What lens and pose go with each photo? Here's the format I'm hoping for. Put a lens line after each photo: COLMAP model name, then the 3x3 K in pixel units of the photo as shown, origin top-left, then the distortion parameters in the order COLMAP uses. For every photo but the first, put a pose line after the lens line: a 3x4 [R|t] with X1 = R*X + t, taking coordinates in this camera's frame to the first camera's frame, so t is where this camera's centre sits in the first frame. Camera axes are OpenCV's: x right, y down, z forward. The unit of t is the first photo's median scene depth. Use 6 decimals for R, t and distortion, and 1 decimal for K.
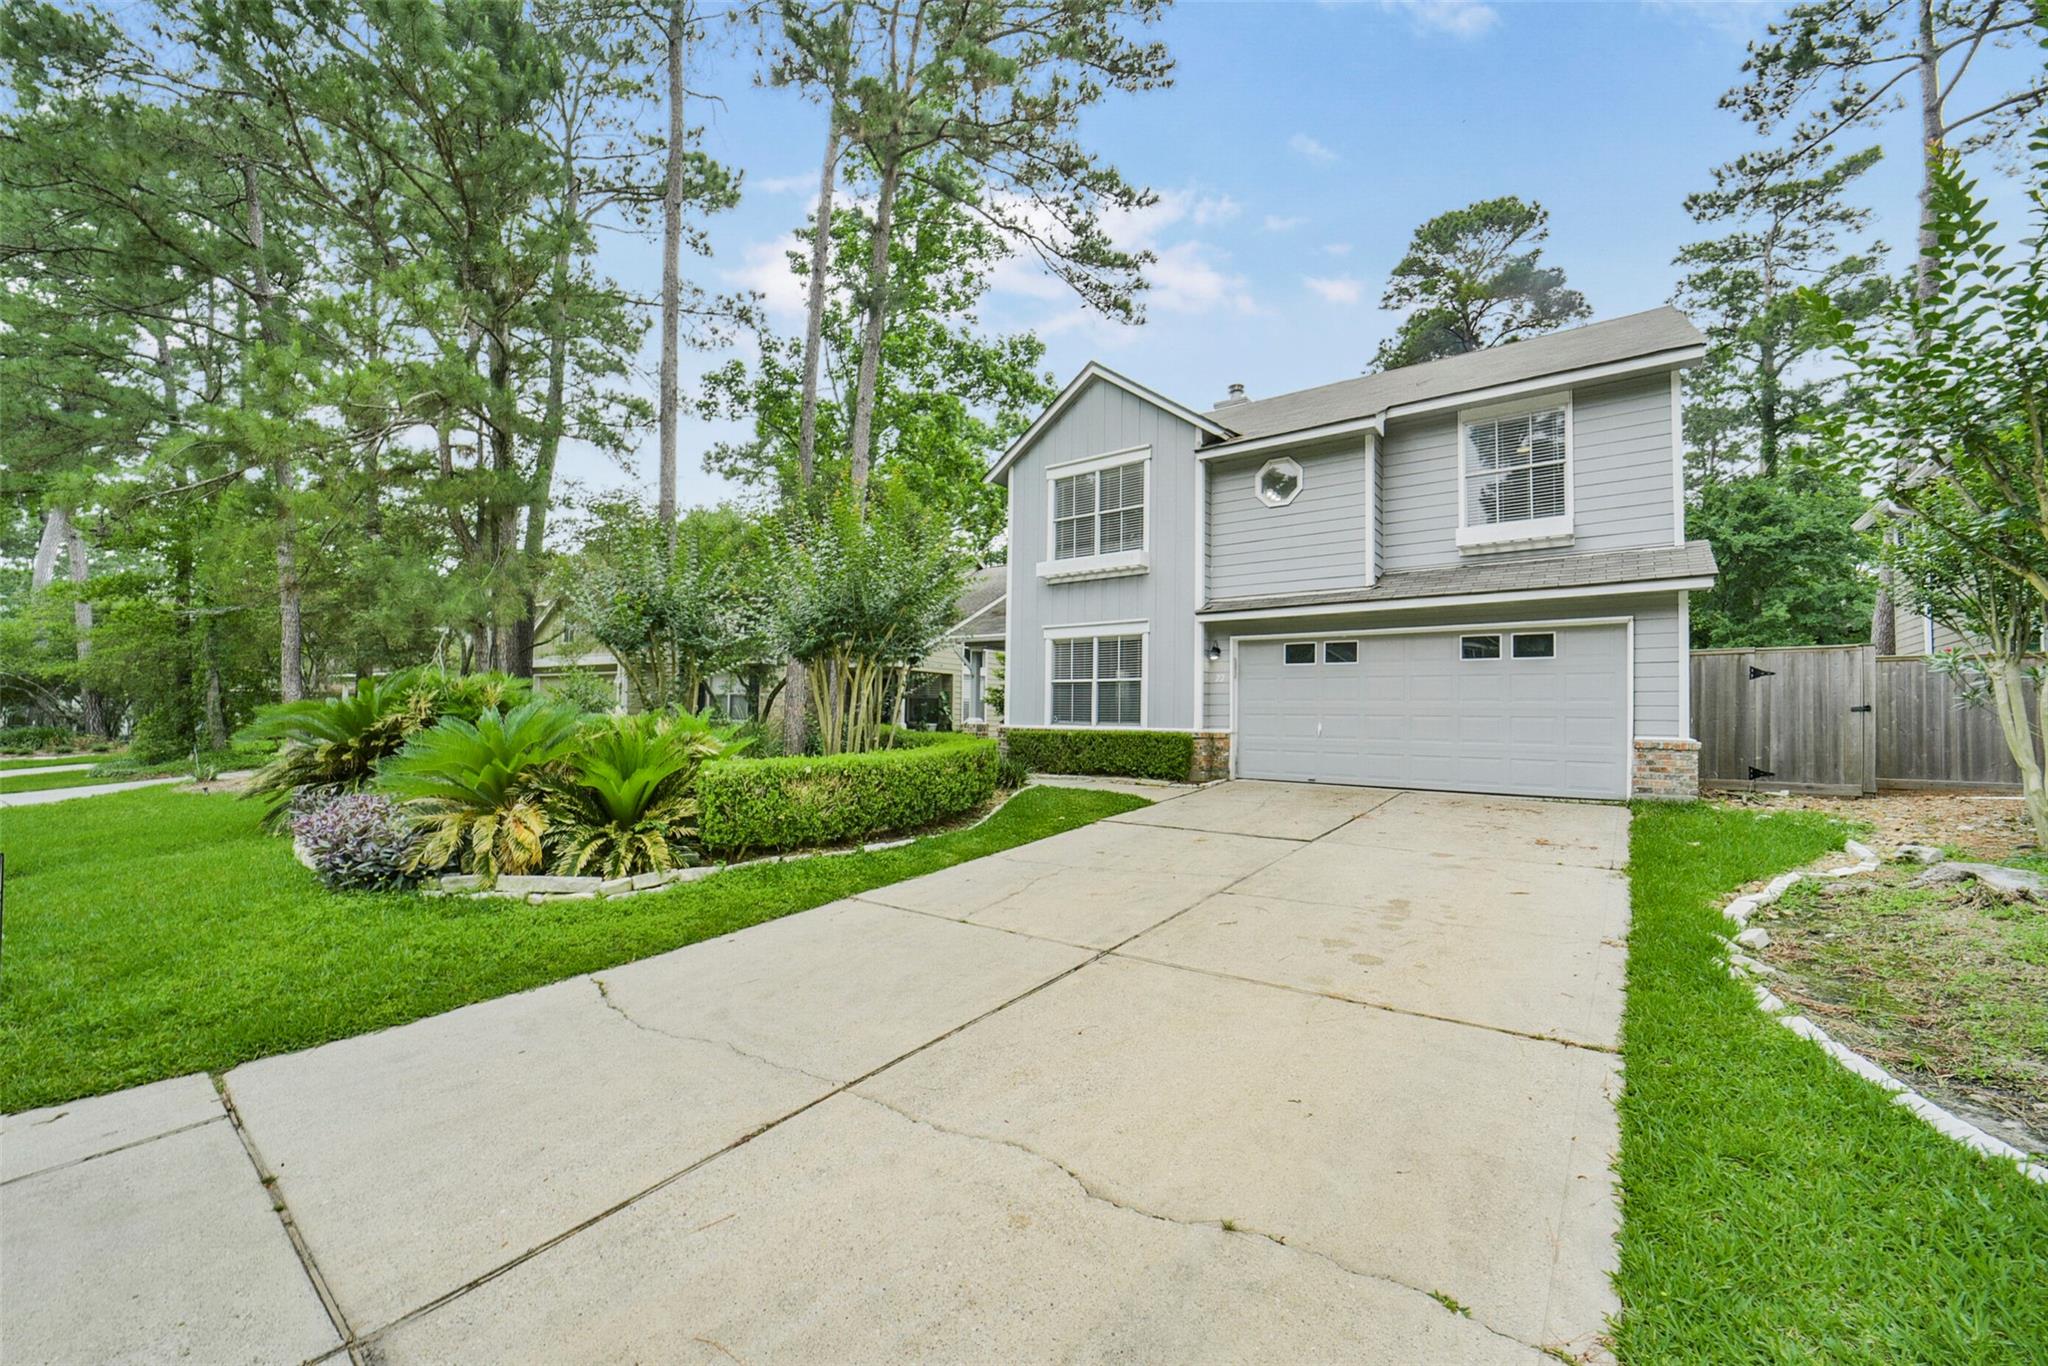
lens RADIAL K [[804.8, 0, 1024.0], [0, 804.8, 683.0], [0, 0, 1]] dist [-0.029261, 0.008626]
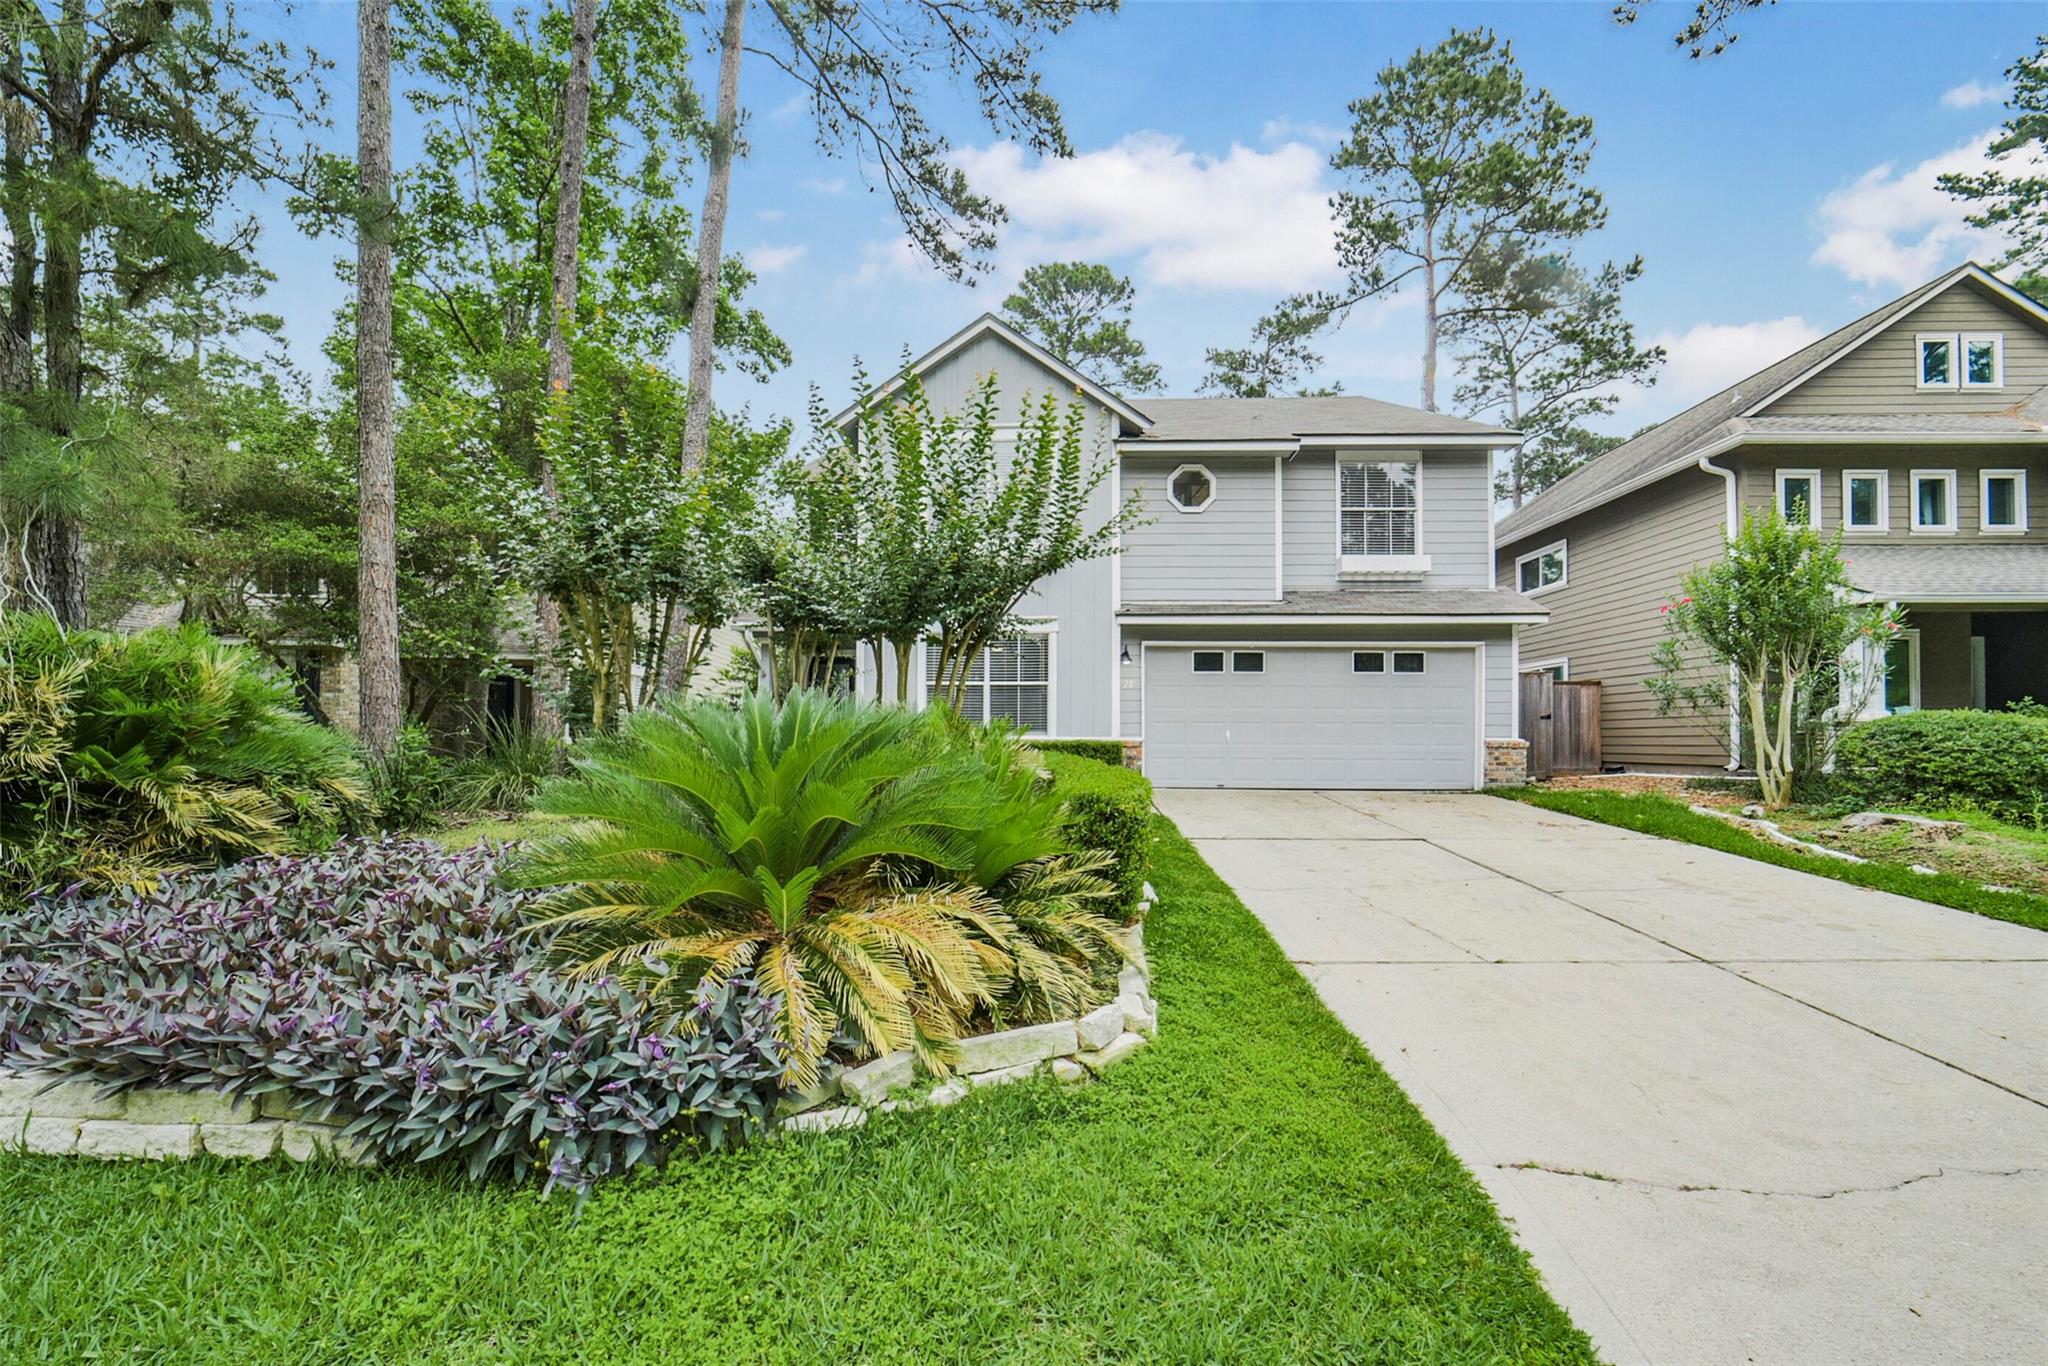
lens RADIAL K [[827.4, 0, 1026.5], [0, 827.4, 721.2], [0, 0, 1]] dist [-0.034934, 0.008898]
pose [[0.819776, 0.000379, 0.572683, -0.467349], [-0.017476, 0.999551, 0.024354, 0.018013], [-0.572417, -0.029973, 0.819415, 0.291348]]
